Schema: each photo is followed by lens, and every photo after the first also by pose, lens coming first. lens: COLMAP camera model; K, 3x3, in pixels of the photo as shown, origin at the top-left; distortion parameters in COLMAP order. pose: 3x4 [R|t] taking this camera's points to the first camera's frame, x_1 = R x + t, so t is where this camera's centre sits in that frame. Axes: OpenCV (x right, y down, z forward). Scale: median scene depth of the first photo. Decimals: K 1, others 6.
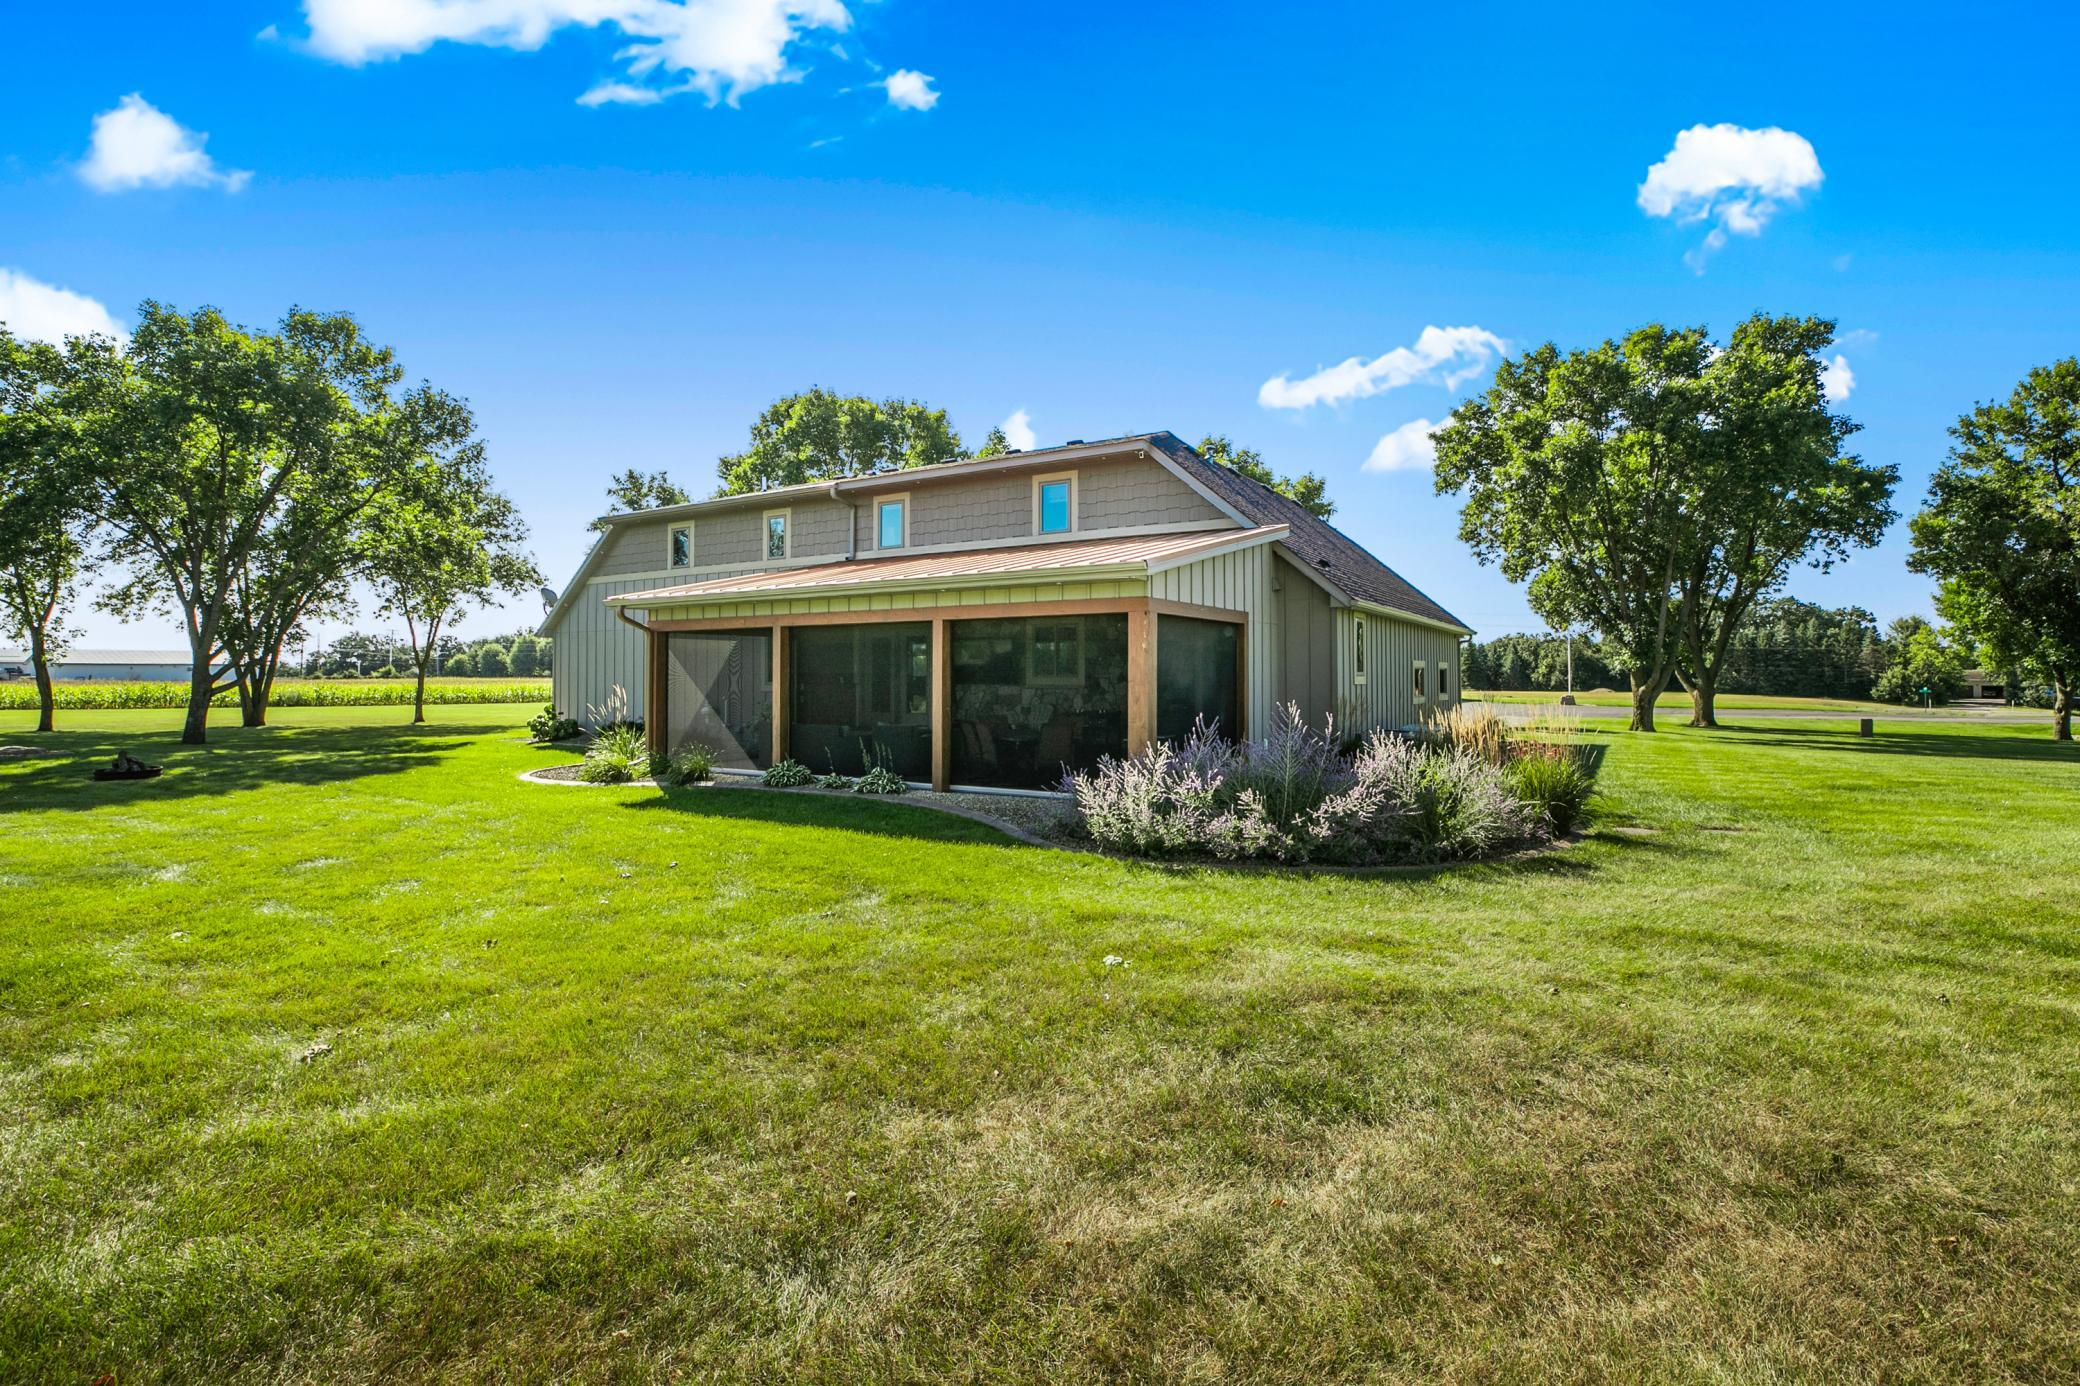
lens RADIAL K [[990.3, 0, 1032.9], [0, 990.3, 648.6], [0, 0, 1]] dist [-0.028588, 0.011164]
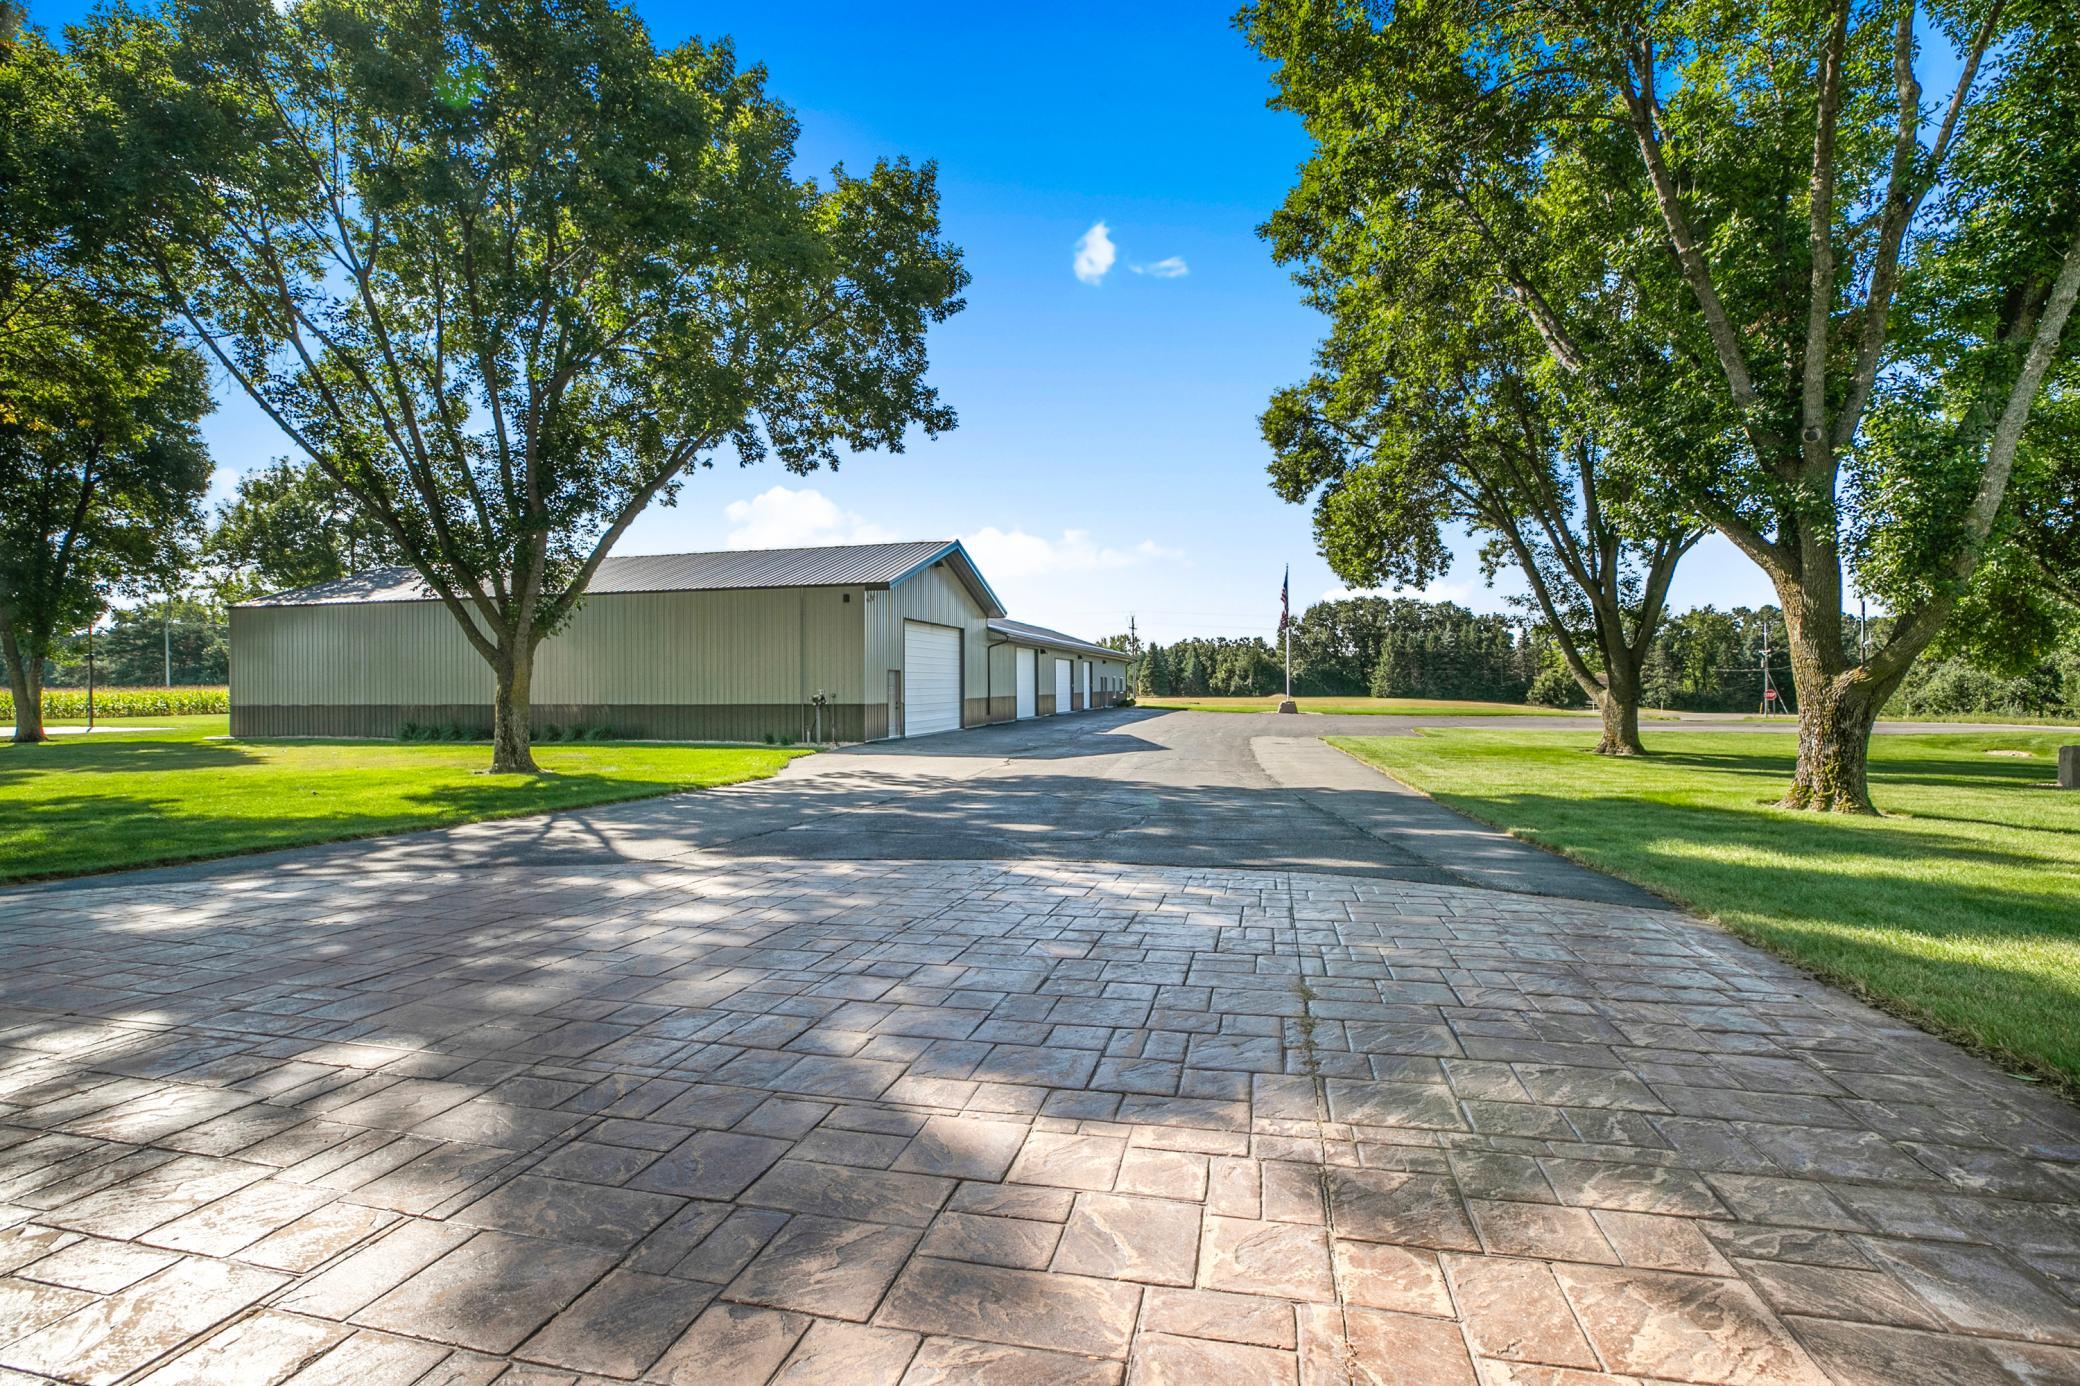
lens RADIAL K [[959.6, 0, 1040.0], [0, 959.6, 693.0], [0, 0, 1]] dist [-0.008840, -0.000084]
pose [[0.951315, -0.007081, 0.308138, 0.060077], [-0.003716, 0.999400, 0.034440, 0.007944], [-0.308197, -0.033908, 0.950718, 0.164095]]
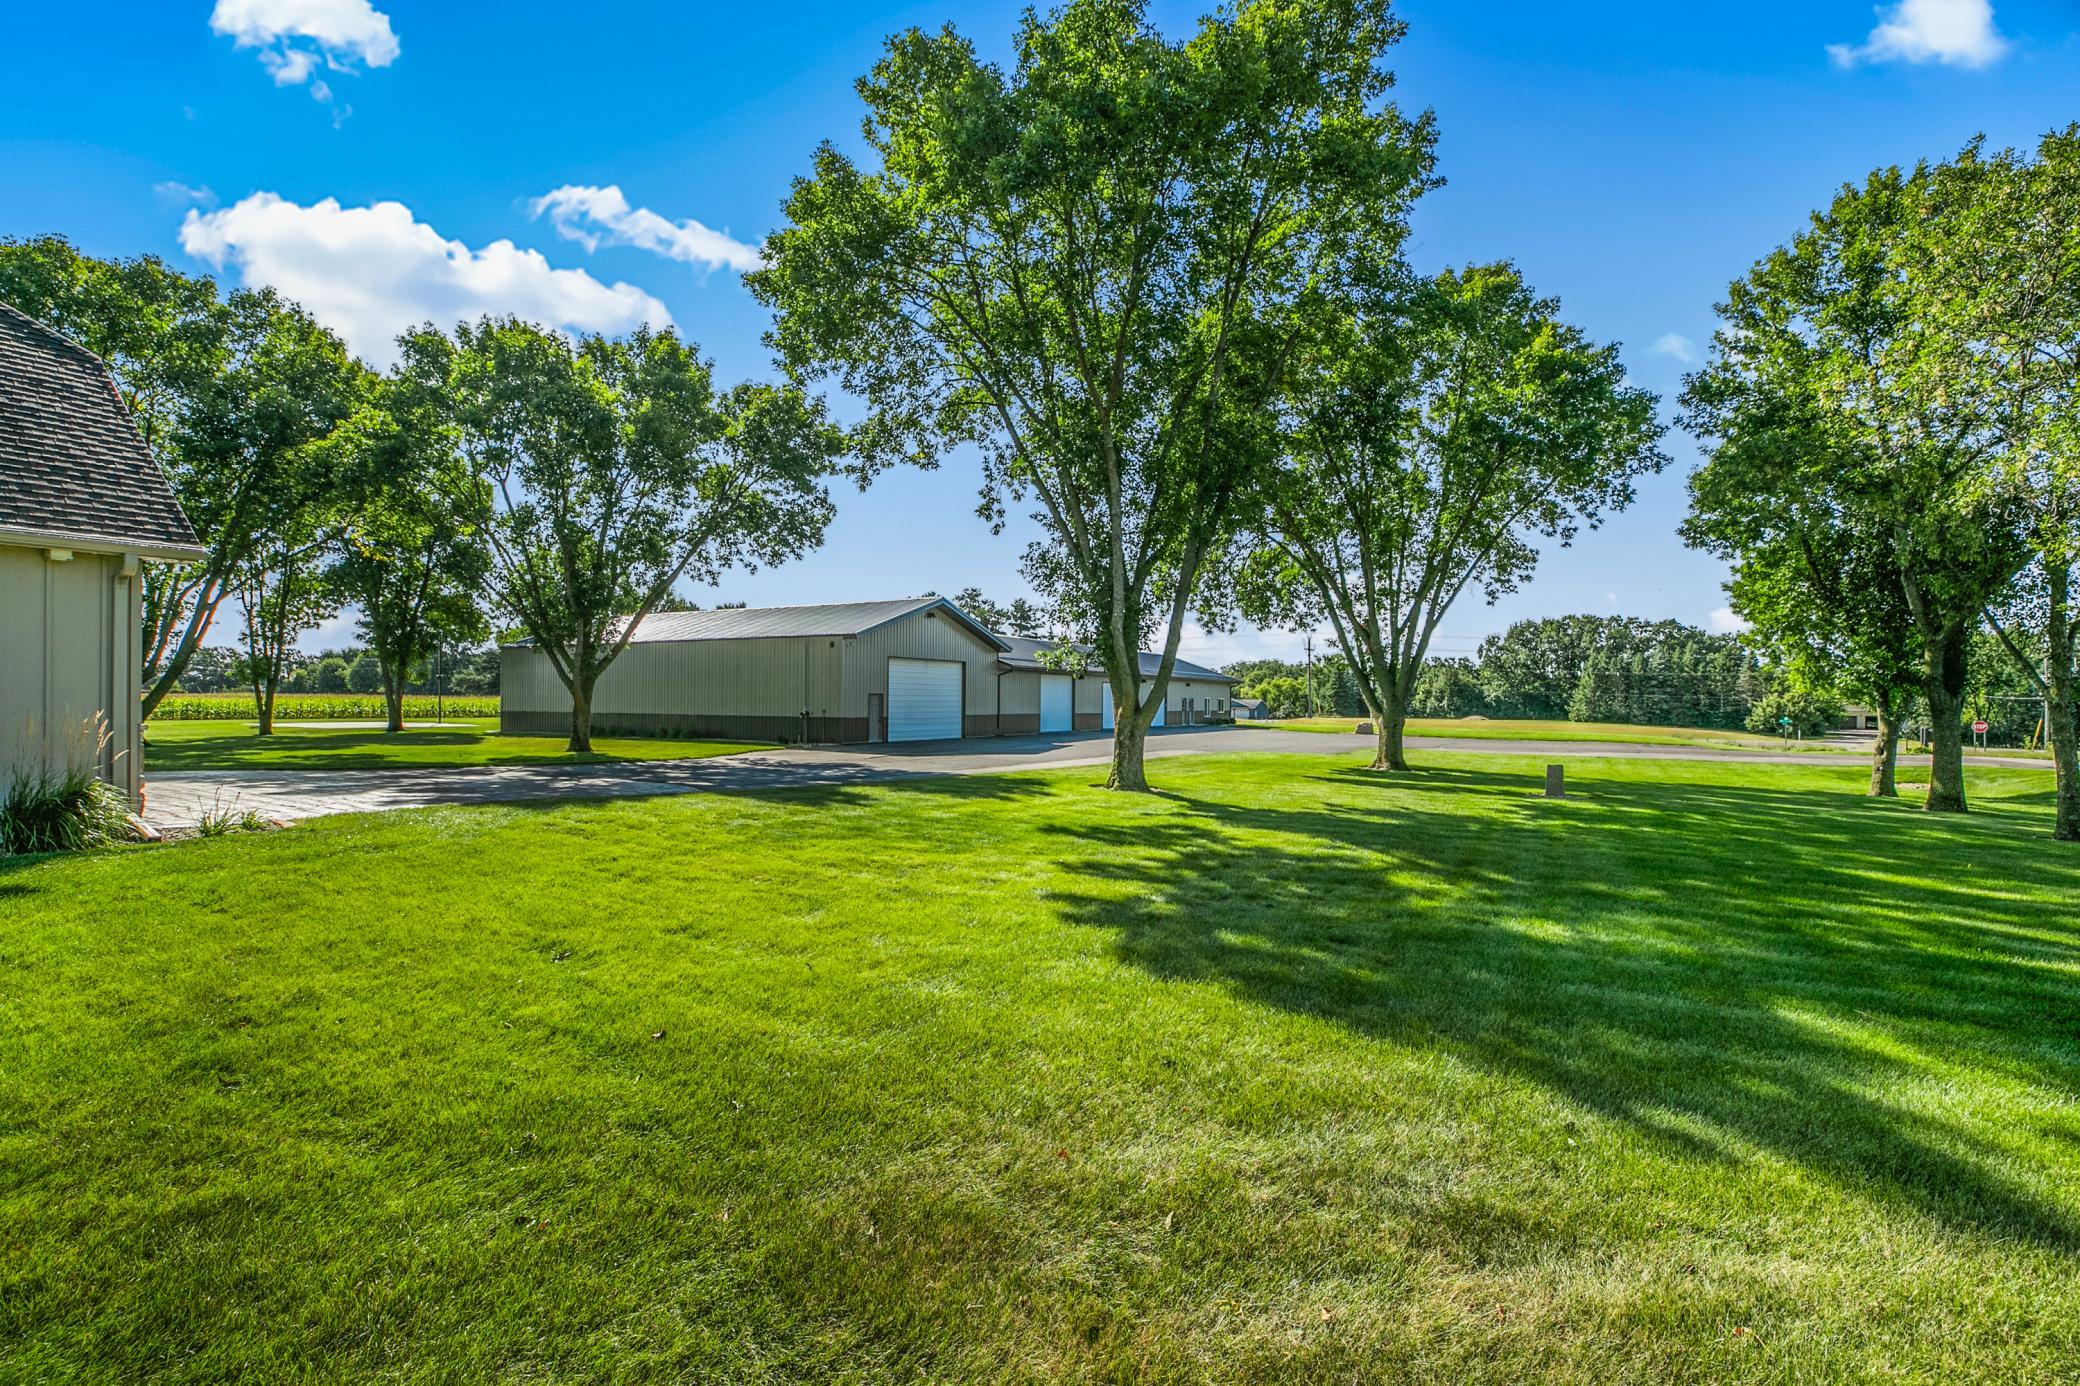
lens RADIAL K [[959.6, 0, 1040.0], [0, 959.6, 693.0], [0, 0, 1]] dist [-0.008840, -0.000084]
pose [[0.999033, 0.009629, 0.042911, 0.116130], [-0.010493, 0.999746, 0.019956, 0.004577], [-0.042708, -0.020387, 0.998880, 0.095803]]
